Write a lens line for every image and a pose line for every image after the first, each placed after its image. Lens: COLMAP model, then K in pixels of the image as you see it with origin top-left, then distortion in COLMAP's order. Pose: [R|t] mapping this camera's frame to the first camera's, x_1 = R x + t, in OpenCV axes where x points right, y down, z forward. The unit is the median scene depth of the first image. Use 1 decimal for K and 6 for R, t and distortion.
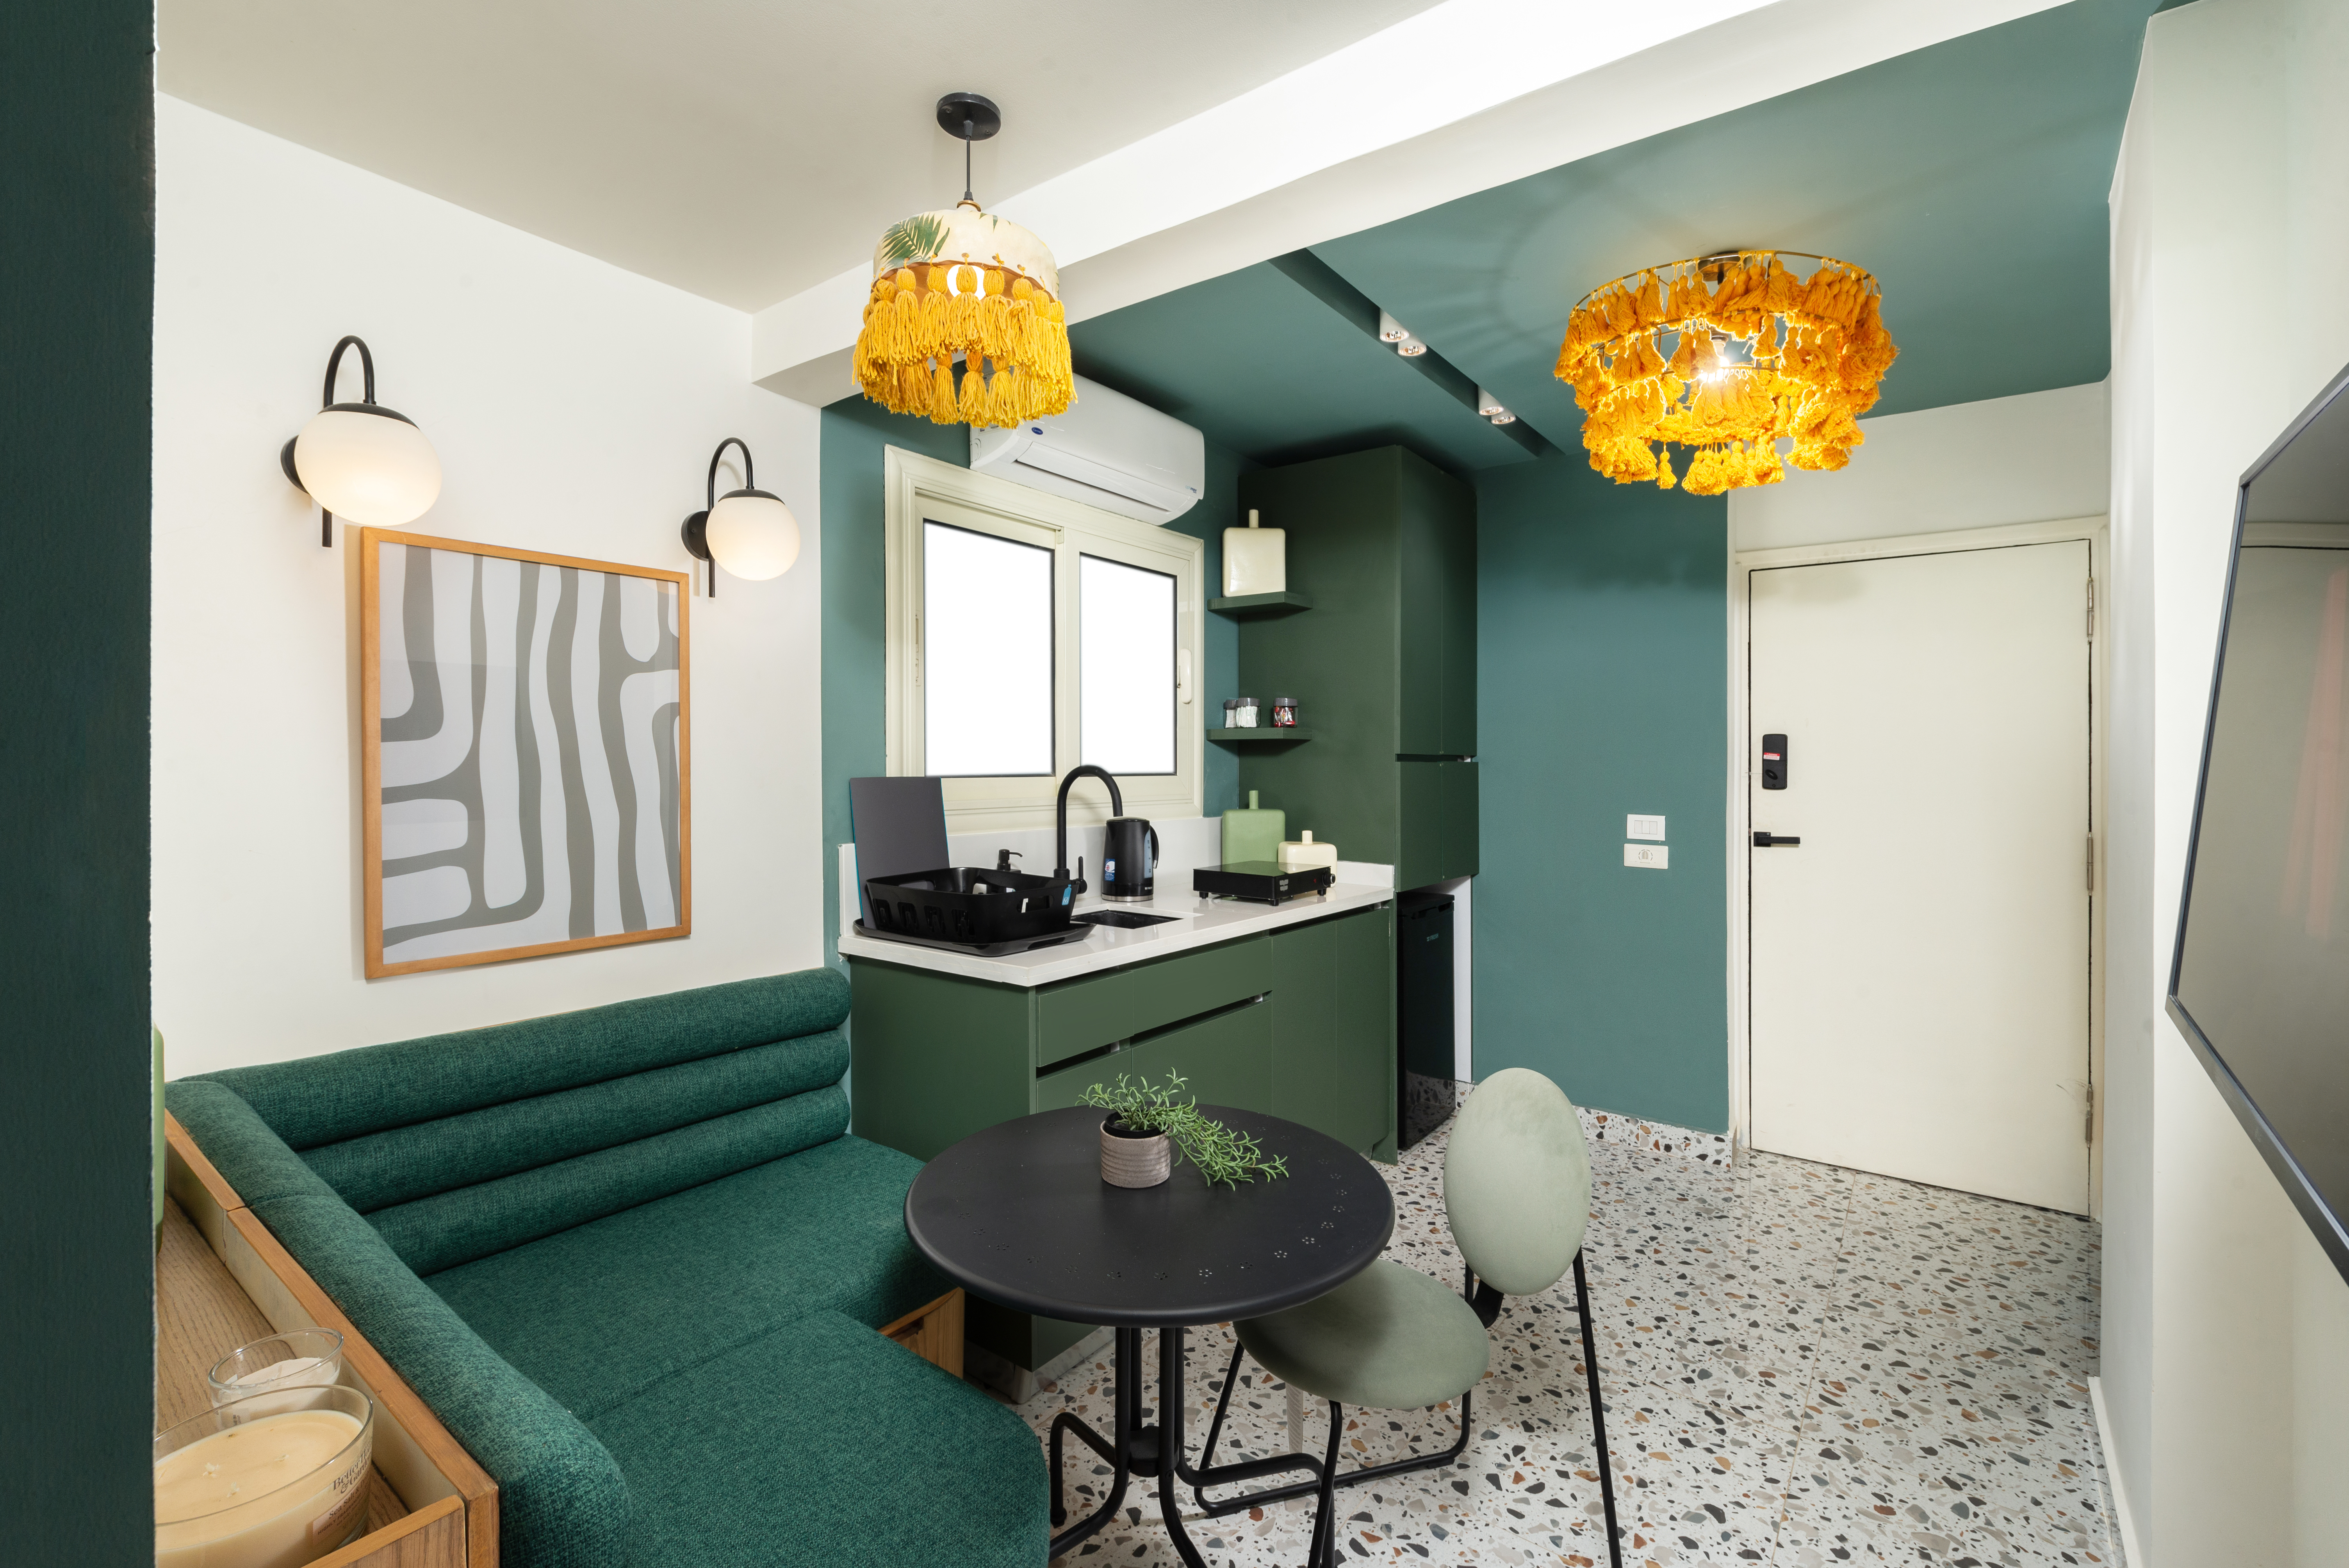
lens RADIAL K [[1021.2, 0, 1163.5], [0, 1021.2, 765.5], [0, 0, 1]] dist [0.005190, 0.000157]
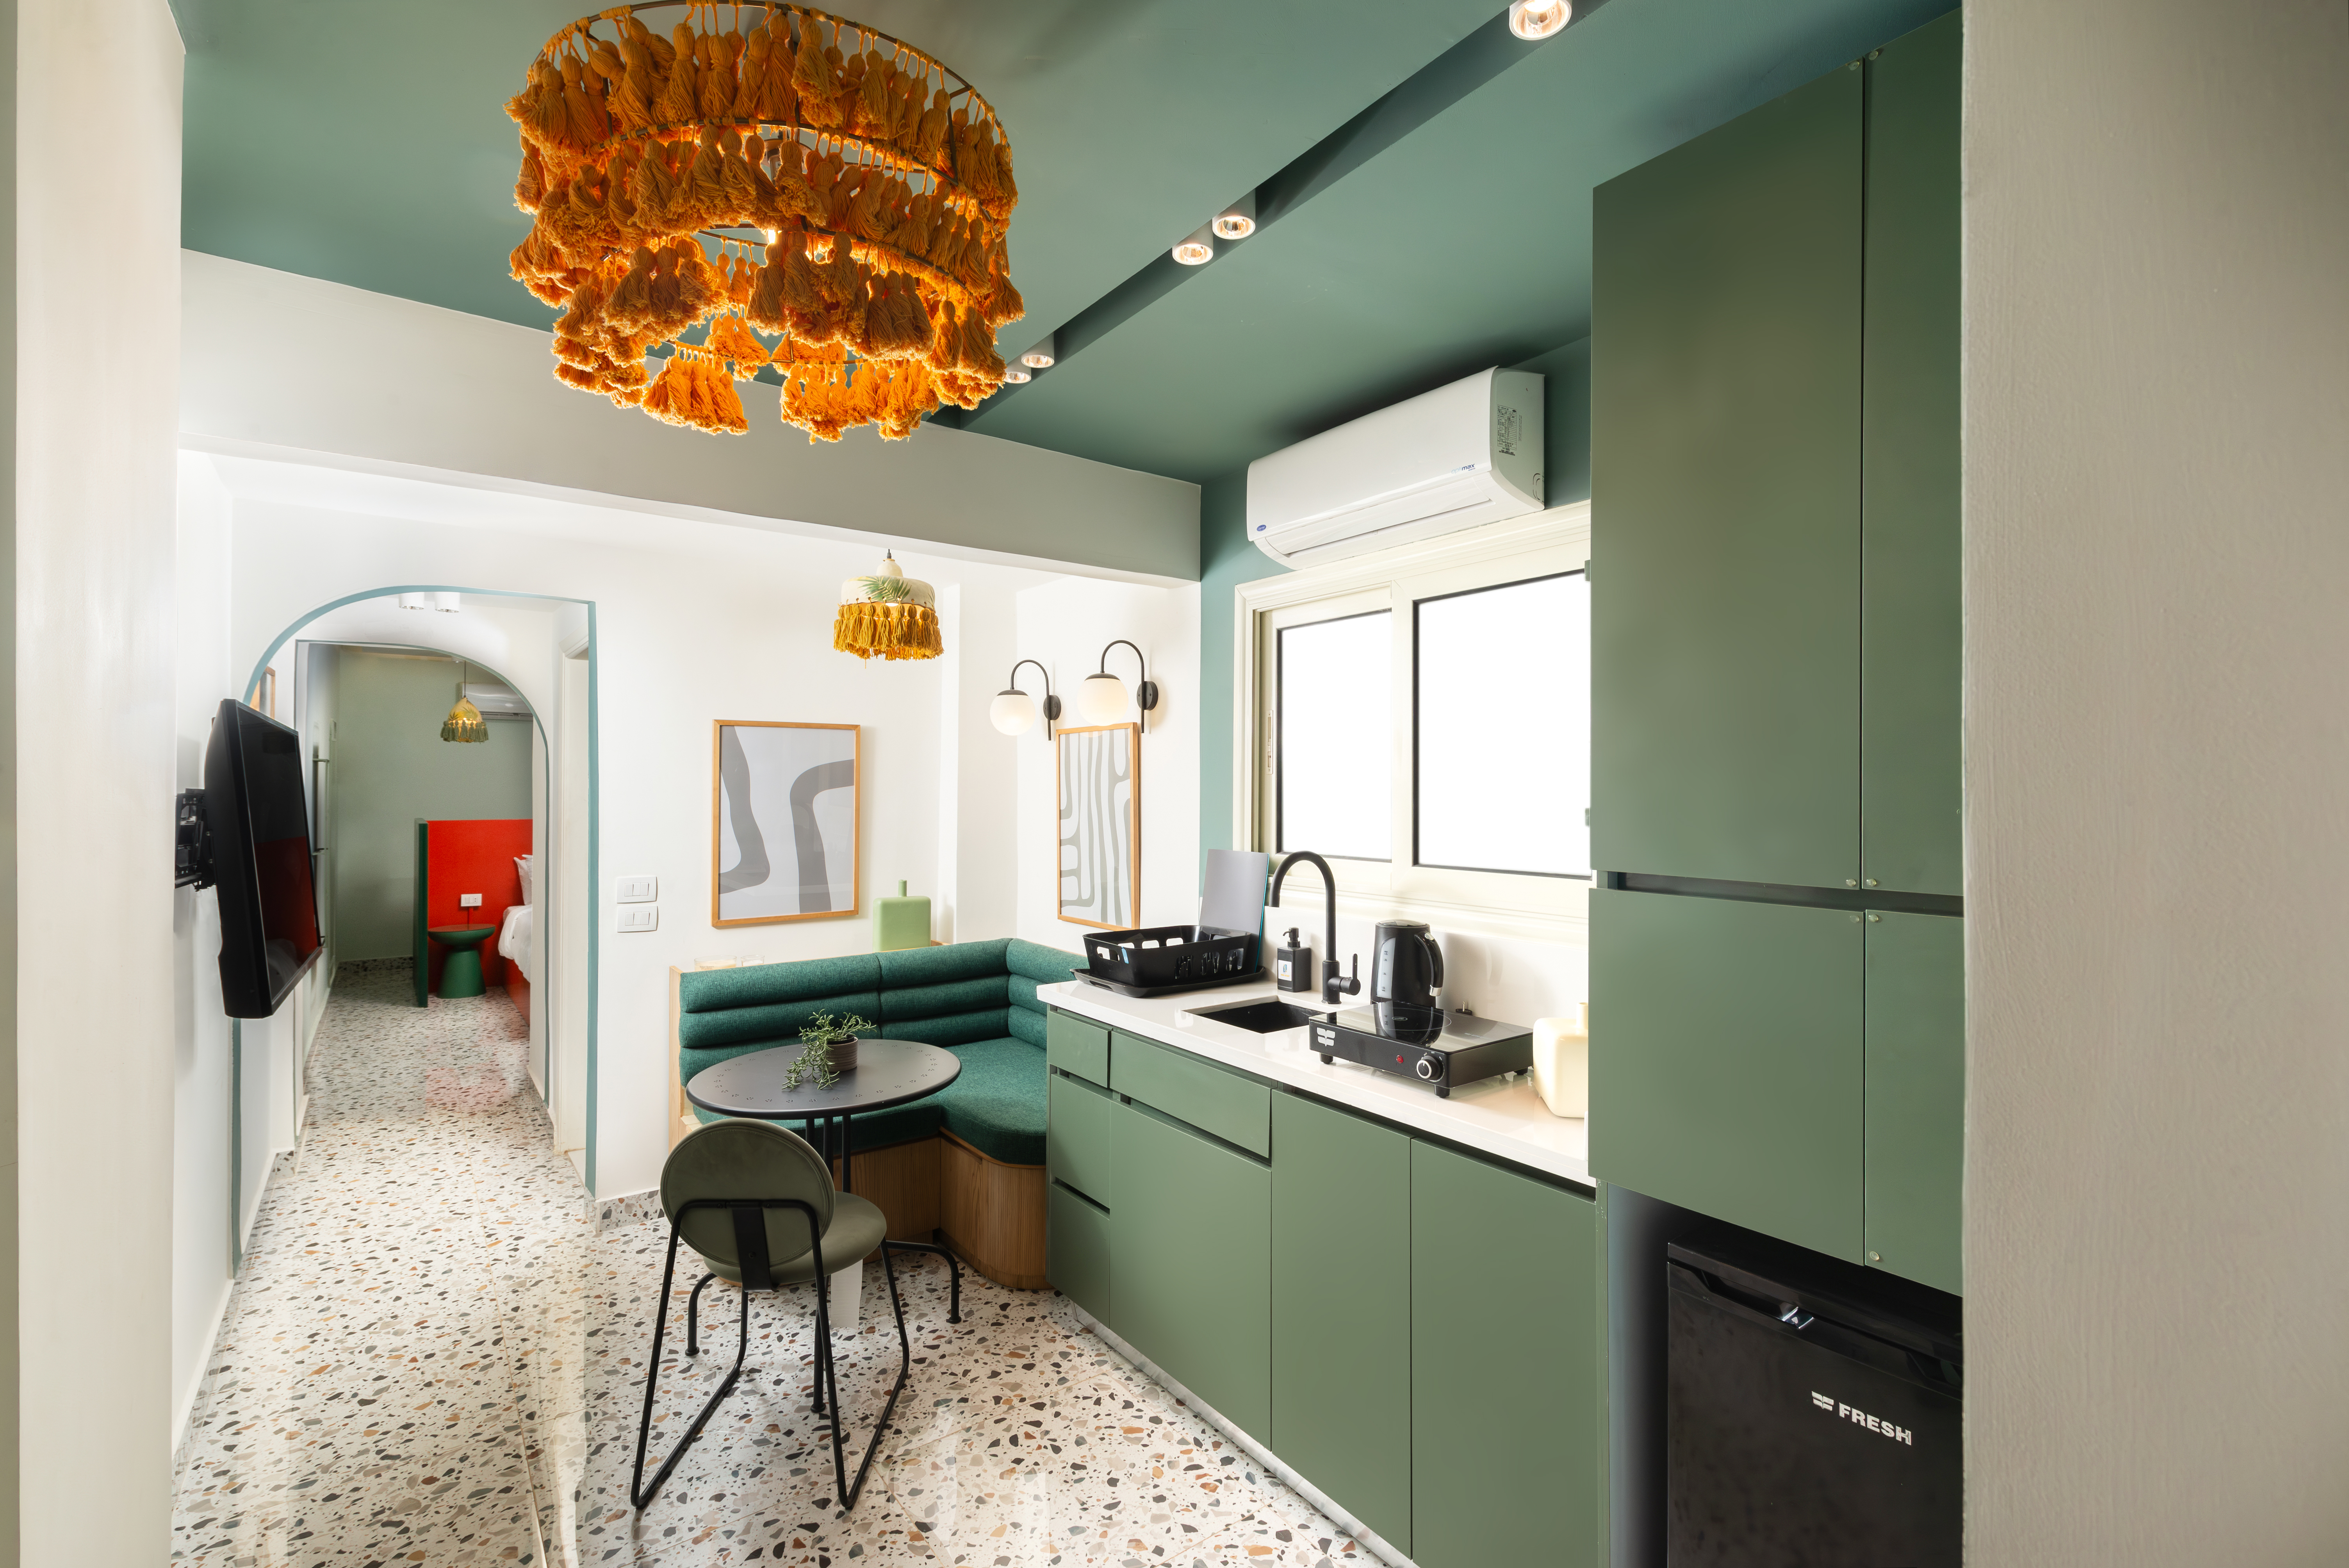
lens RADIAL K [[1021.2, 0, 1152.5], [0, 1021.2, 791.6], [0, 0, 1]] dist [0.005190, 0.000157]
pose [[-0.282123, 0.000212, -0.959378, 1.239652], [-0.003616, 0.999993, 0.001284, -0.079213], [0.959371, 0.003832, -0.282120, 1.625262]]
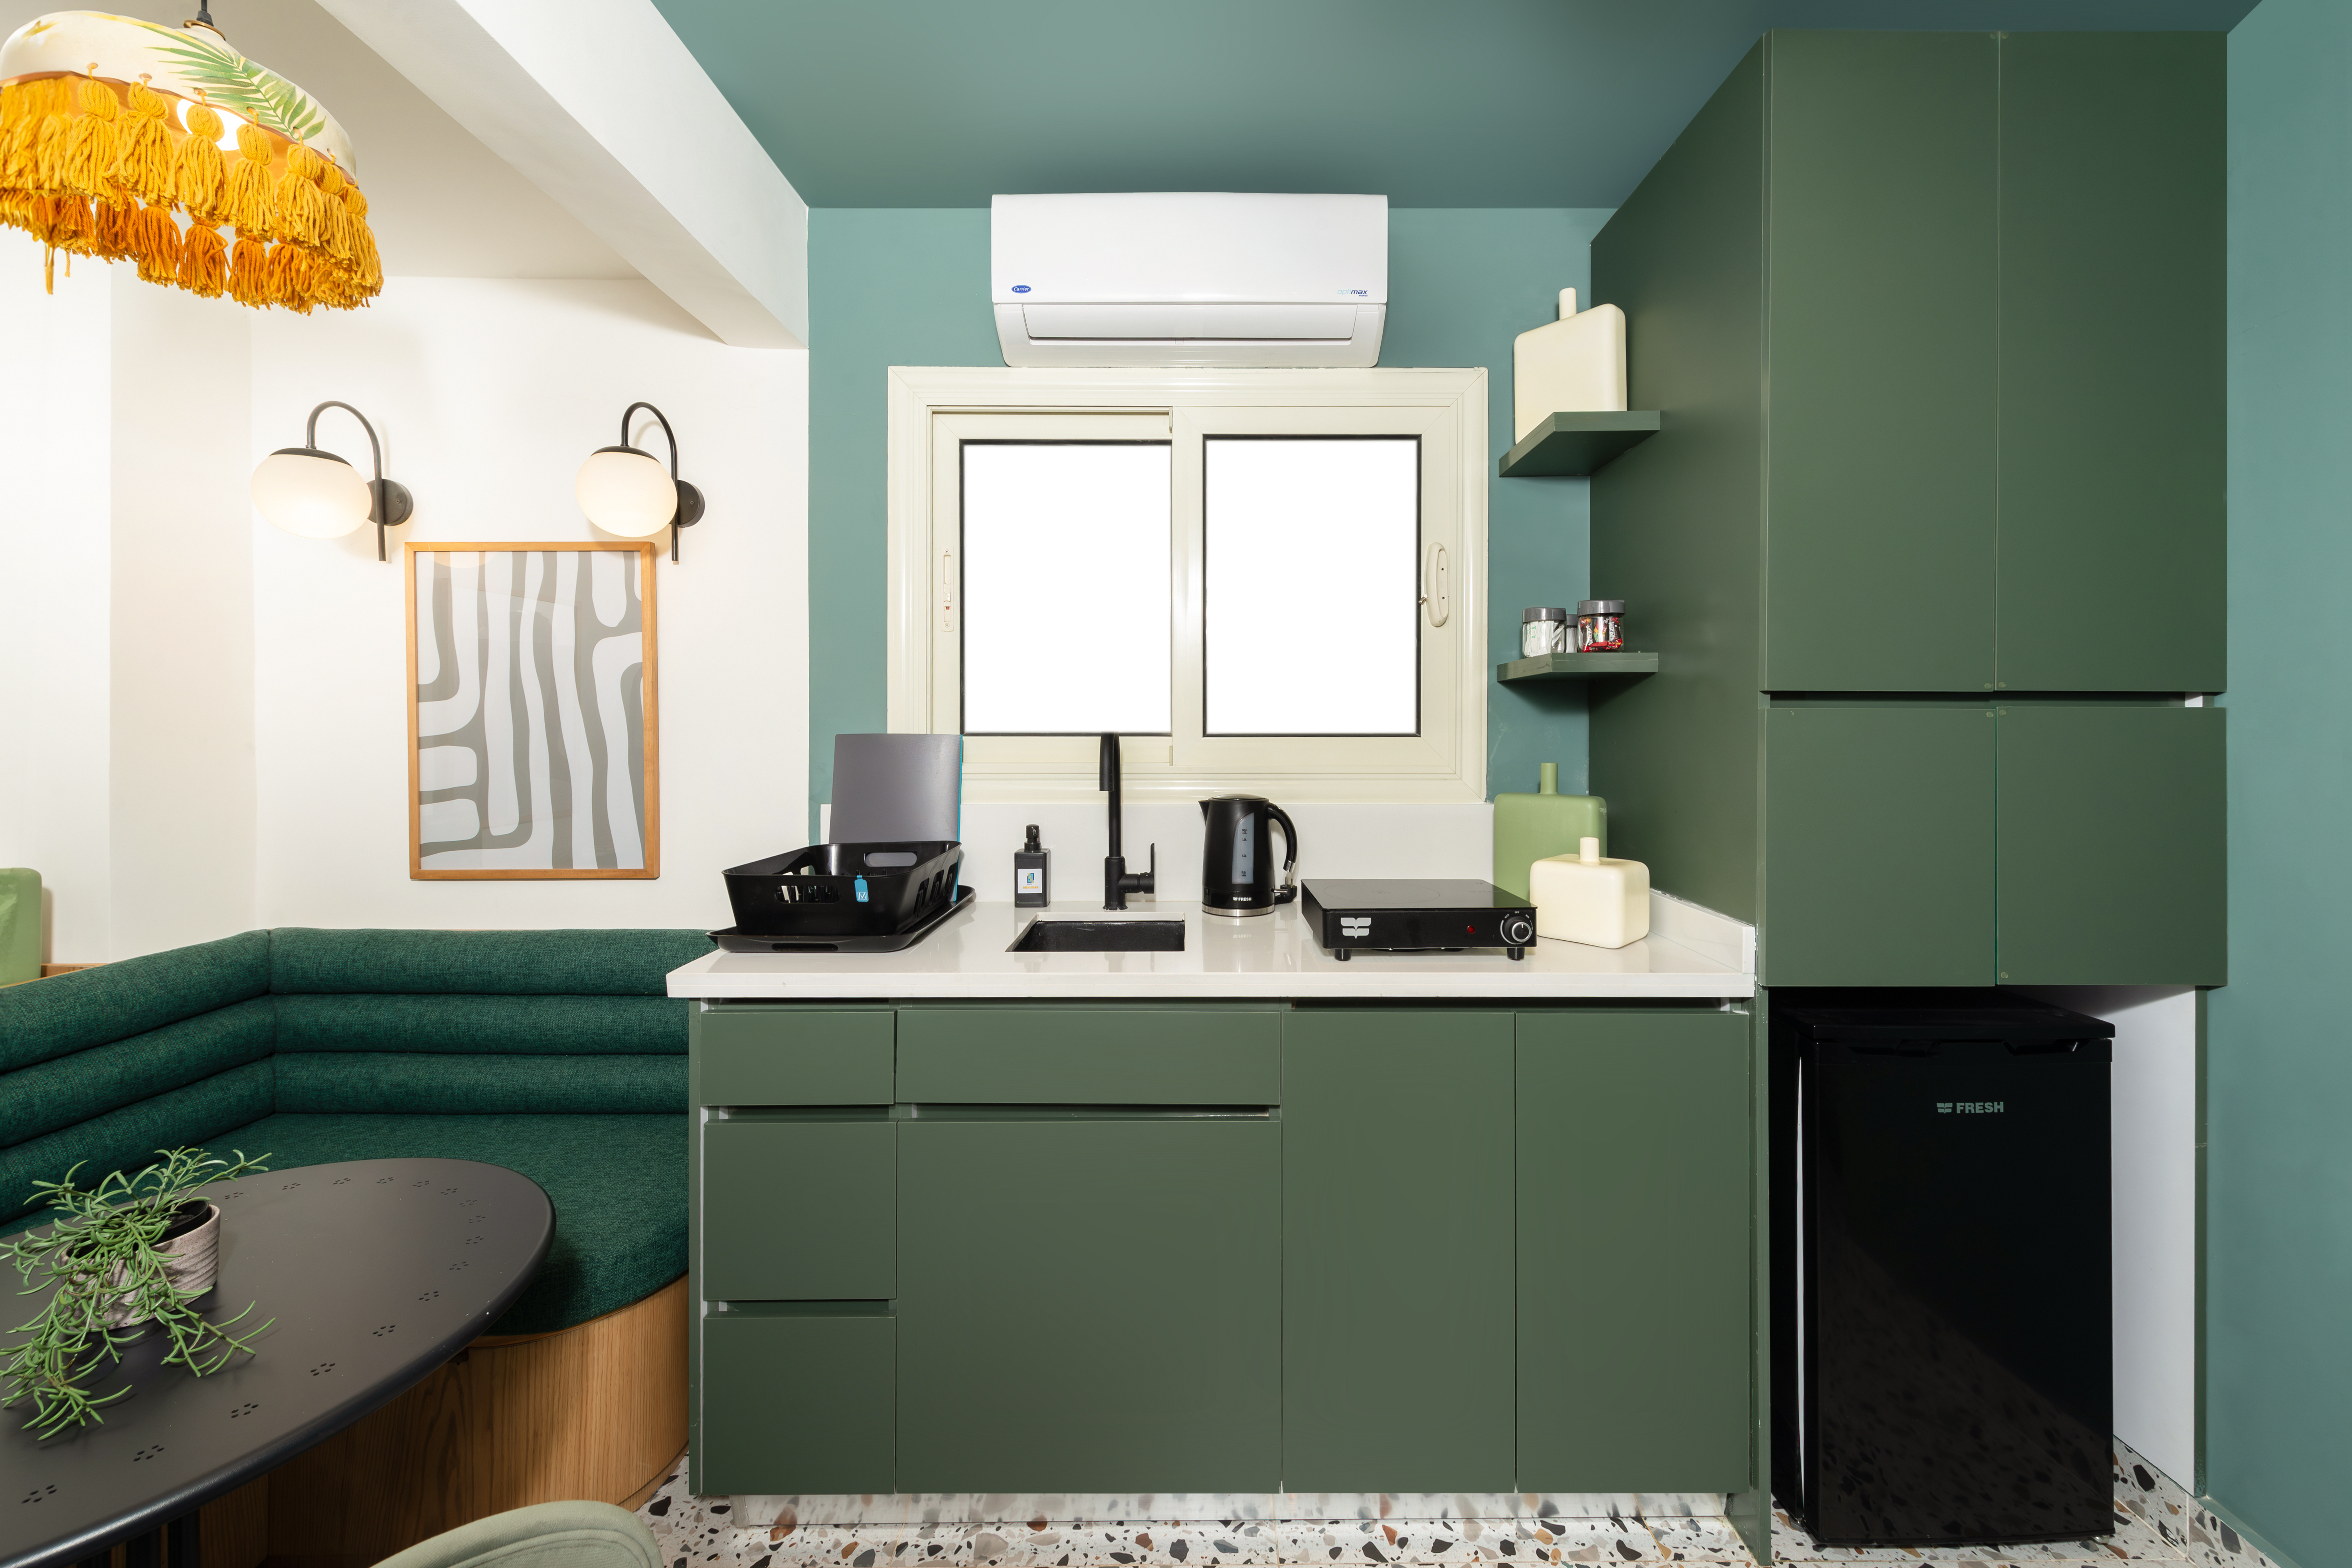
lens RADIAL K [[916.6, 0, 1178.0], [0, 916.6, 746.2], [0, 0, 1]] dist [0.010074, 0.000102]
pose [[0.612135, 0.006845, -0.790724, 0.687592], [-0.002183, 0.999973, 0.006966, 0.020954], [0.790751, -0.002539, 0.612133, 0.913111]]
